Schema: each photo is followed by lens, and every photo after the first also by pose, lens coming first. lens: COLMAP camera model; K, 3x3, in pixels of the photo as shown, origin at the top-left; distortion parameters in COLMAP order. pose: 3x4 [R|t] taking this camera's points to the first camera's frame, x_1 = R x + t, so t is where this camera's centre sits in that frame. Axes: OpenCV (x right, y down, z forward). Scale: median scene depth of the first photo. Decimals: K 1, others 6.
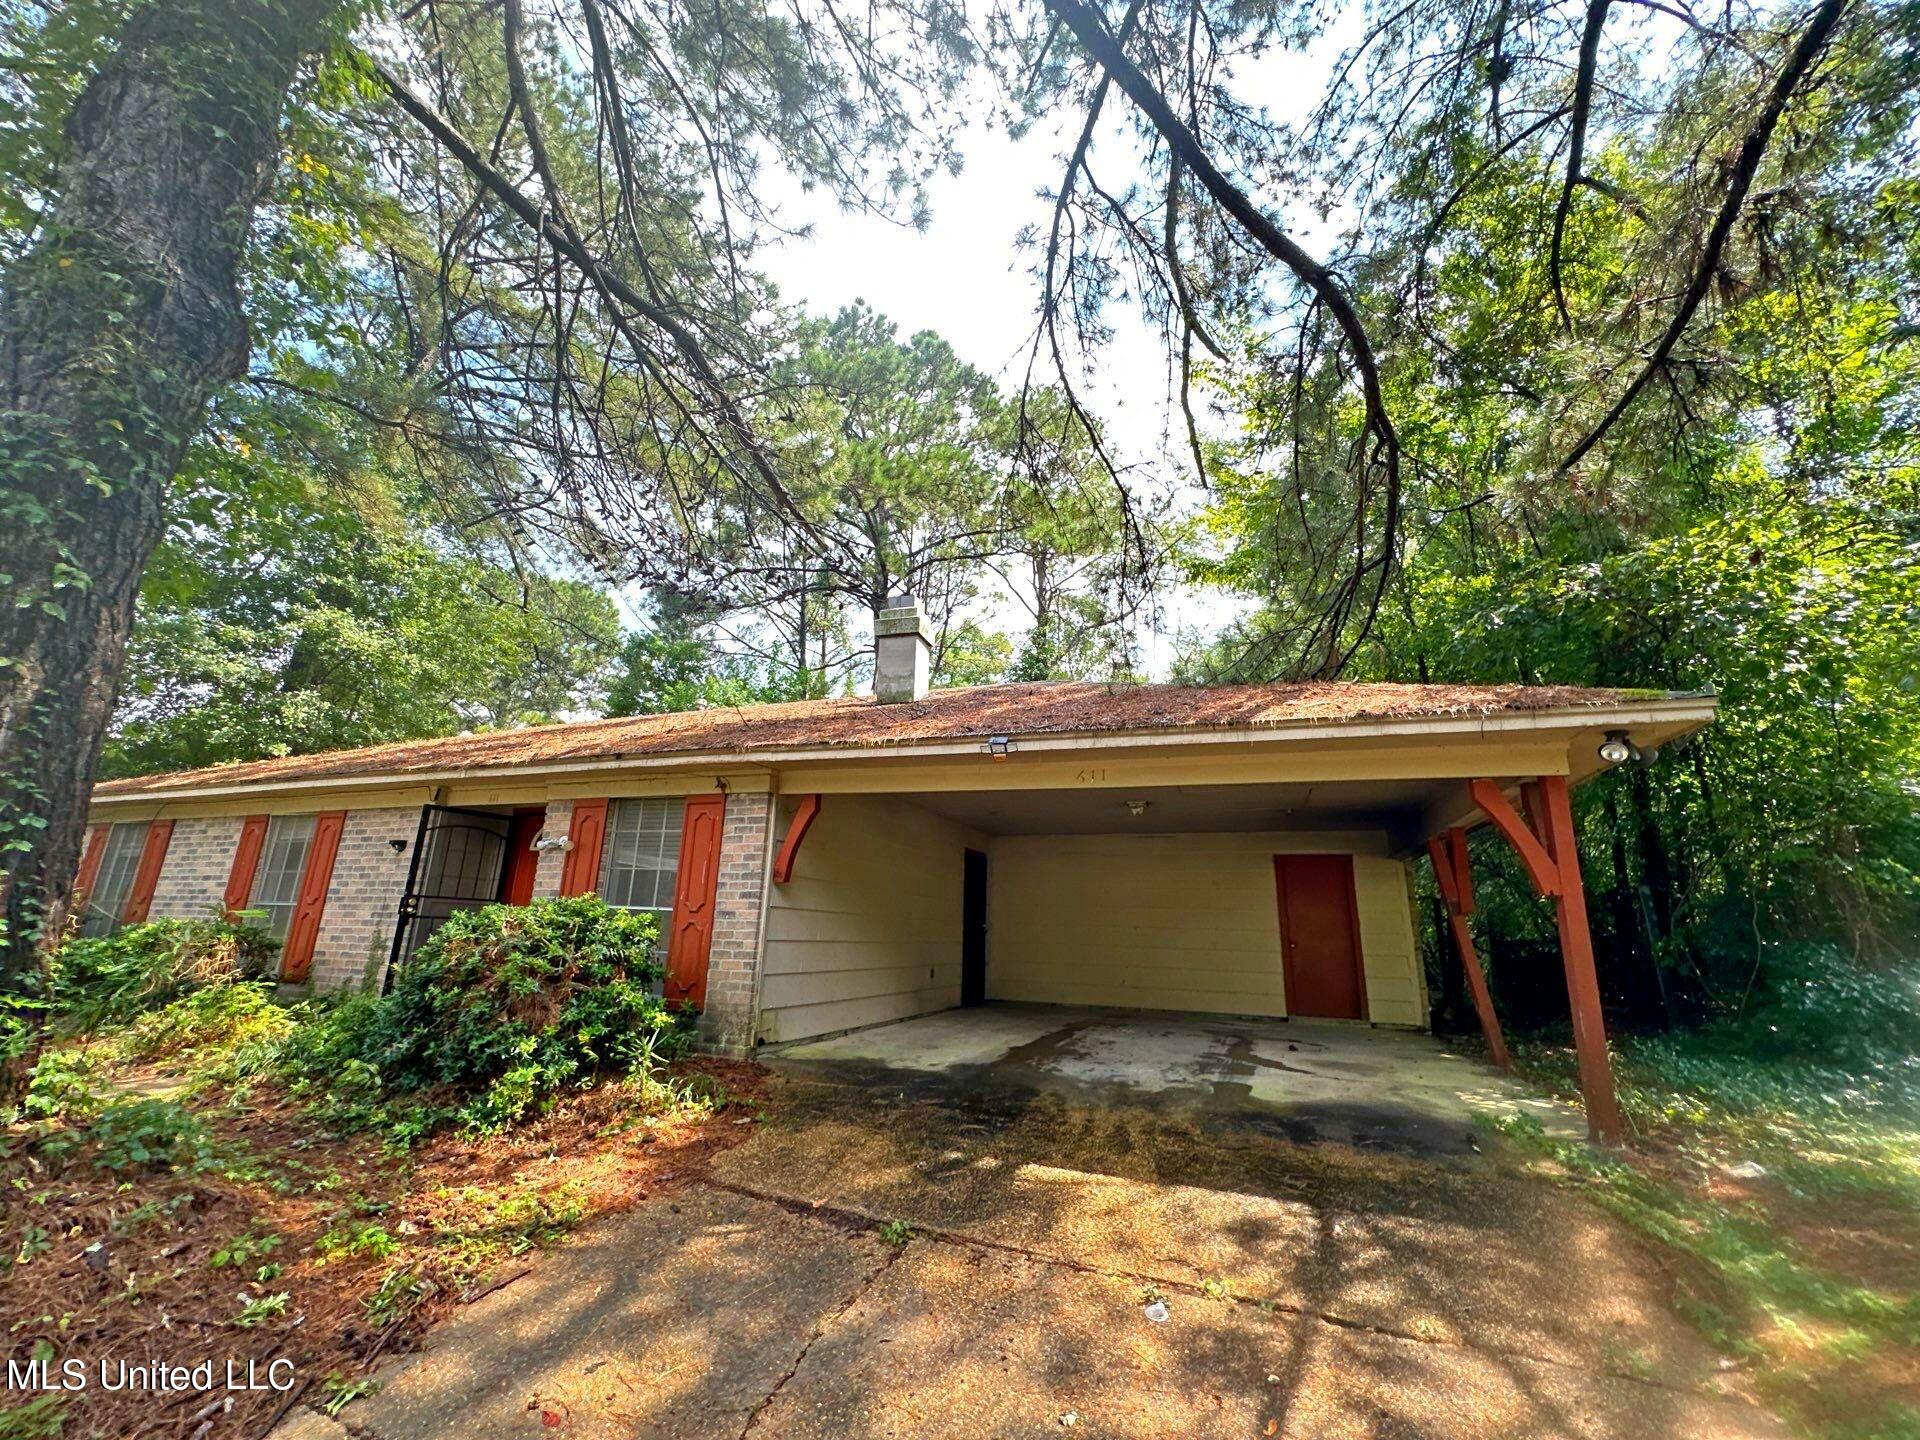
lens RADIAL K [[767.7, 0, 960.0], [0, 767.7, 720.0], [0, 0, 1]] dist [-0.003258, 0.000536]
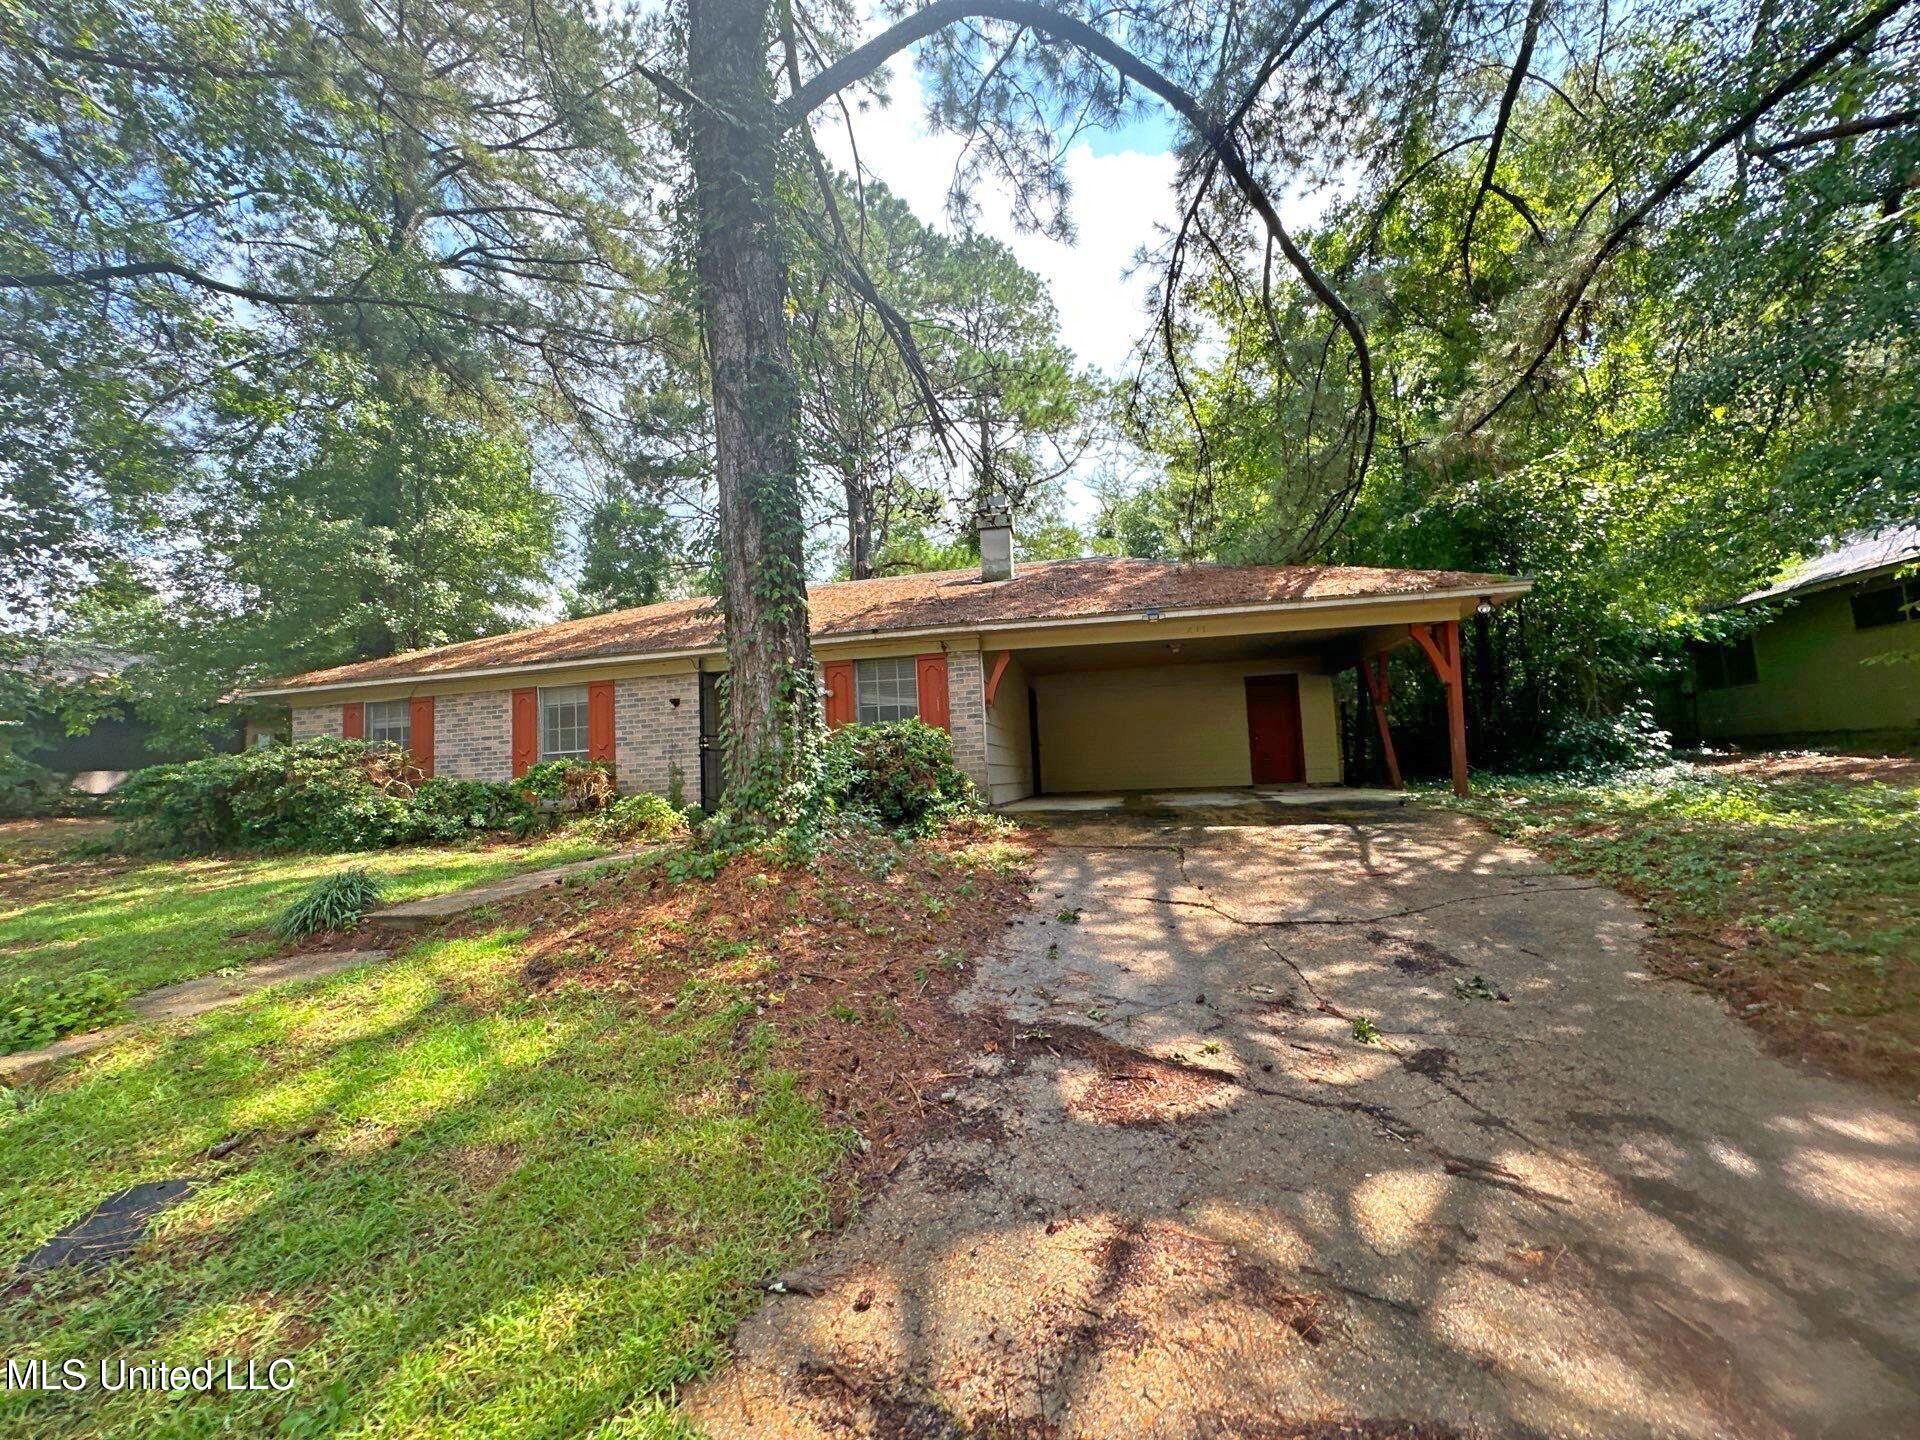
lens RADIAL K [[769.8, 0, 960.0], [0, 769.8, 720.0], [0, 0, 1]] dist [-0.004086, 0.000003]
pose [[0.988203, -0.061780, 0.140135, -0.527406], [0.033100, 0.979556, 0.198430, -0.077427], [-0.149529, -0.191450, 0.970045, -0.525078]]
